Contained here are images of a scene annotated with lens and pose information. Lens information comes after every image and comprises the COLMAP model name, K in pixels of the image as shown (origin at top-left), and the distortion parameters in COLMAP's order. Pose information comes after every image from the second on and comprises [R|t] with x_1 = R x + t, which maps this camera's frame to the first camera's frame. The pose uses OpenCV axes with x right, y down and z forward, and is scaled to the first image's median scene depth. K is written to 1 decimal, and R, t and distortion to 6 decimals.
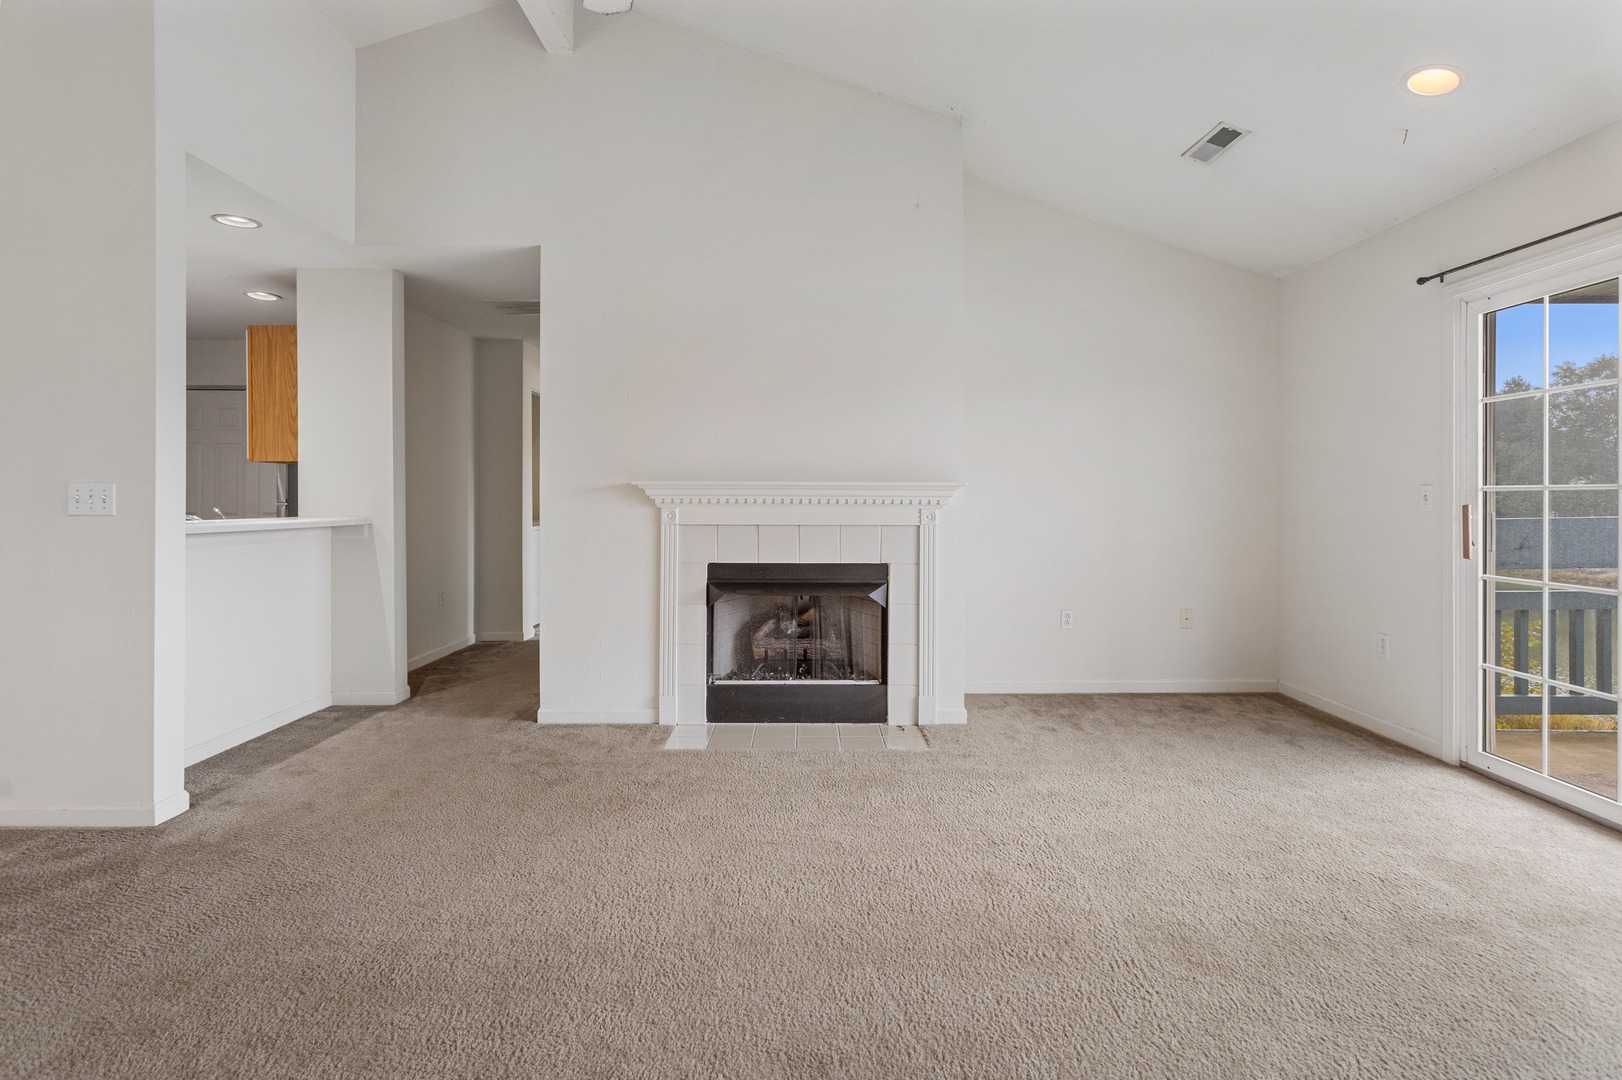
lens RADIAL K [[784.8, 0, 814.5], [0, 784.8, 498.0], [0, 0, 1]] dist [0.002816, 0.001207]
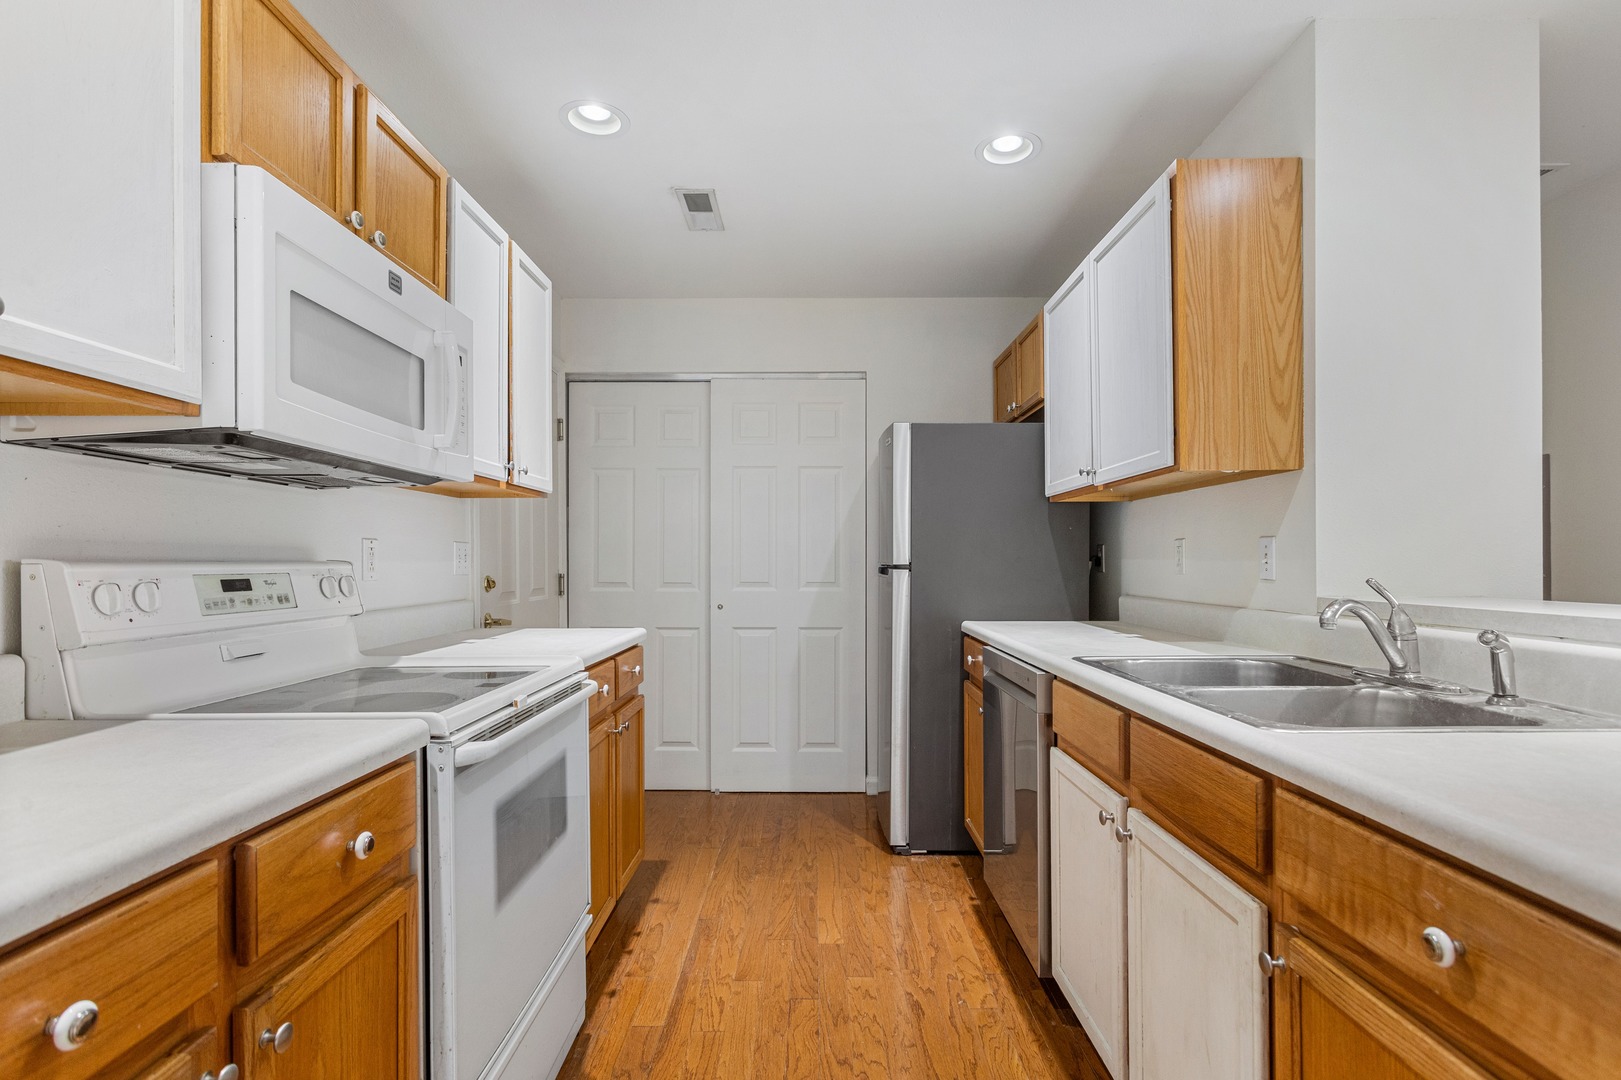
lens RADIAL K [[790.9, 0, 813.8], [0, 790.9, 532.8], [0, 0, 1]] dist [-0.000166, 0.000807]
pose [[0.999983, -0.002013, -0.005482, -1.003168], [0.001828, 0.999436, -0.033518, 0.001122], [0.005546, 0.033507, 0.999423, 0.620763]]
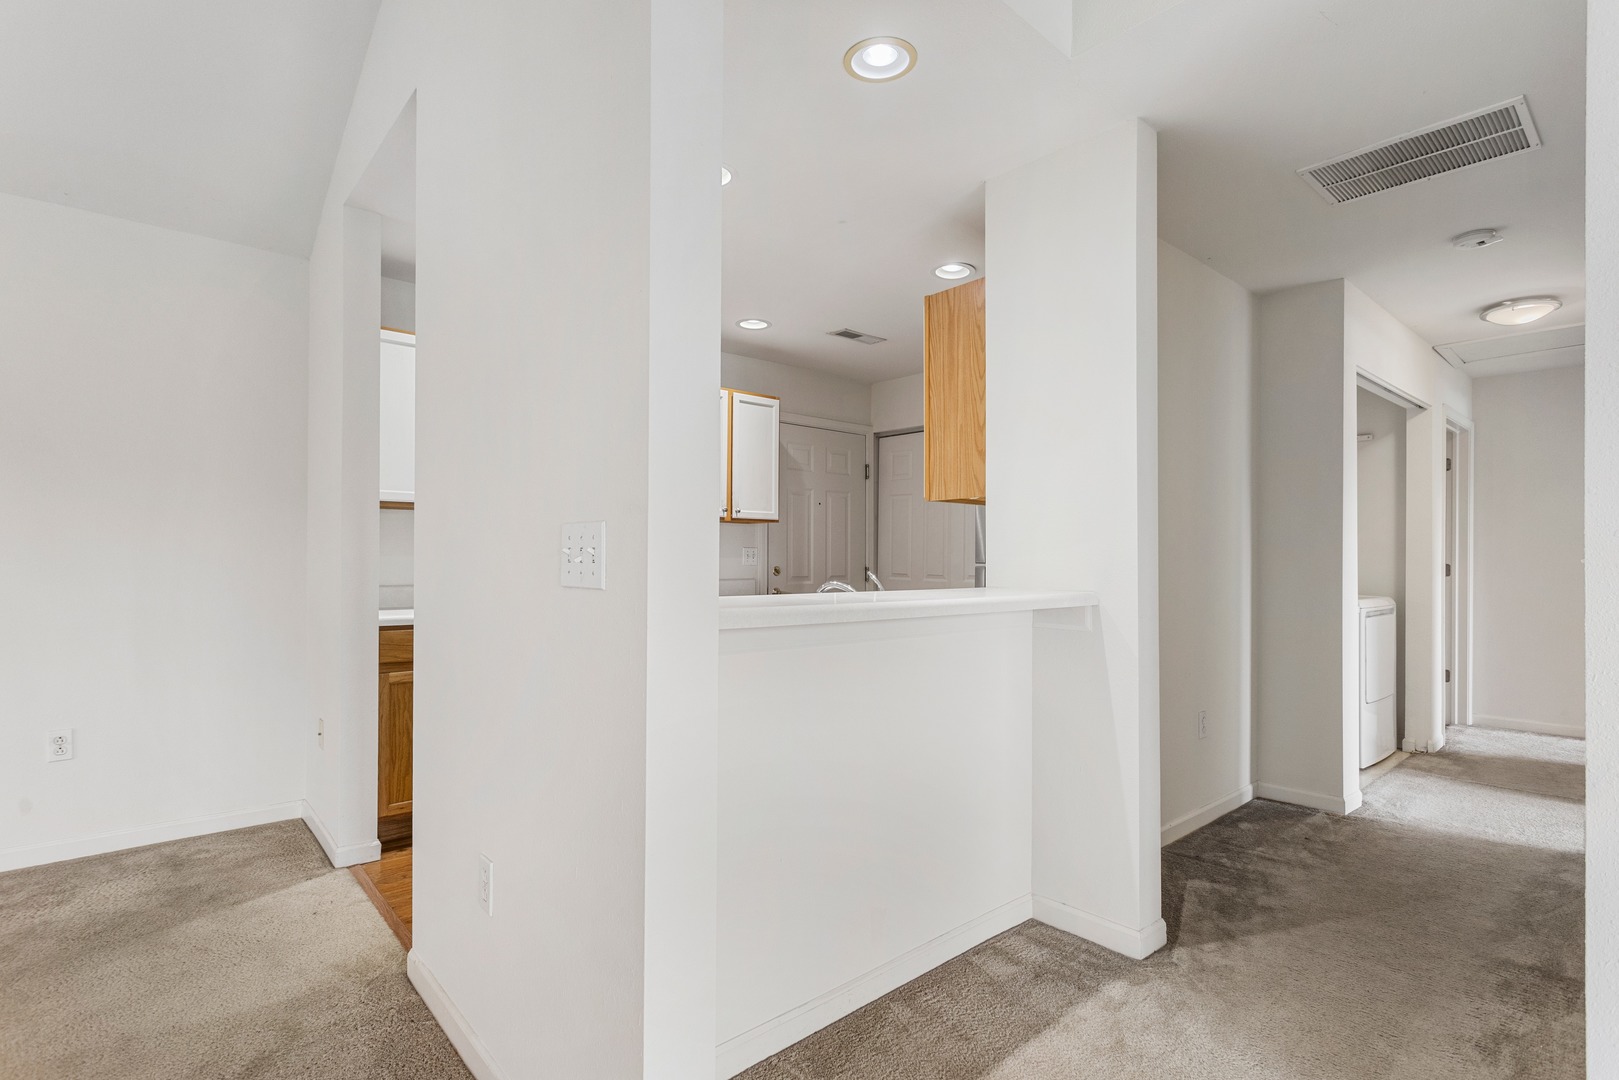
lens RADIAL K [[785.5, 0, 811.0], [0, 785.5, 553.0], [0, 0, 1]] dist [0.004097, 0.000813]
pose [[0.659505, -0.001842, -0.751698, -0.313296], [-0.004586, 0.999969, -0.006474, 0.001505], [0.751686, 0.007717, 0.659475, 0.538957]]
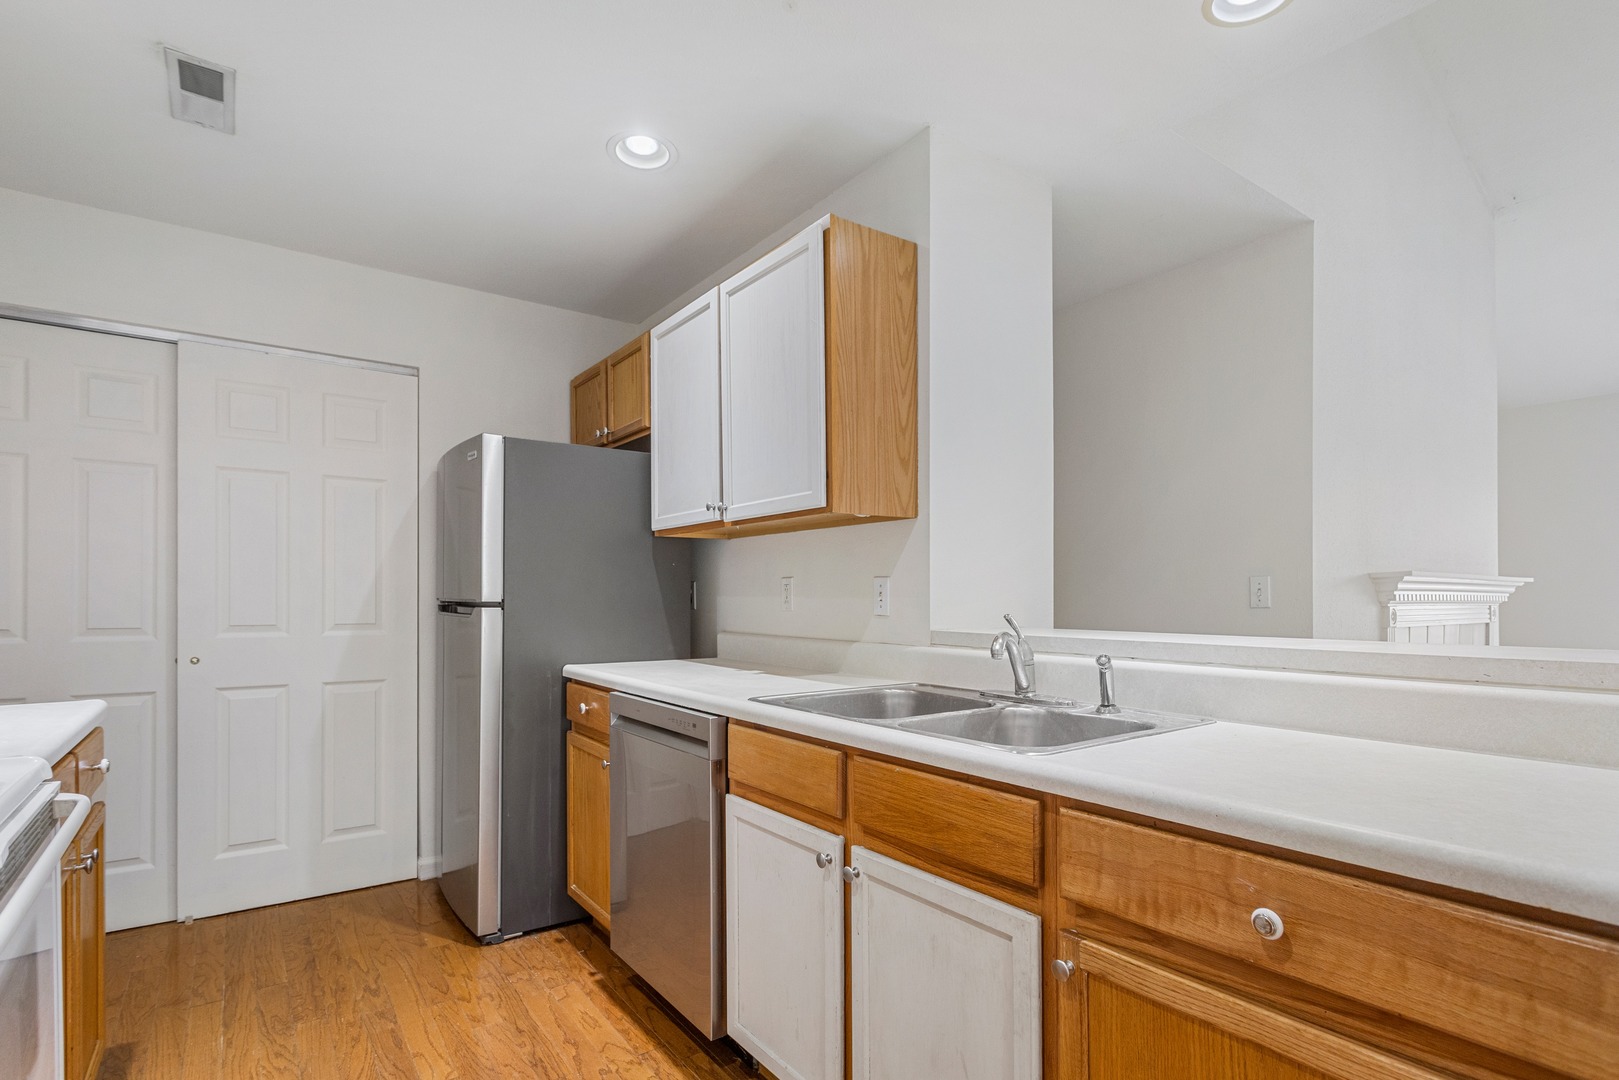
lens RADIAL K [[799.1, 0, 814.0], [0, 799.1, 577.0], [0, 0, 1]] dist [0.000995, 0.001000]
pose [[0.808607, 0.015545, 0.588144, -1.087852], [-0.002675, 0.999738, -0.022746, 0.000367], [-0.588344, 0.016819, 0.808436, 0.695859]]
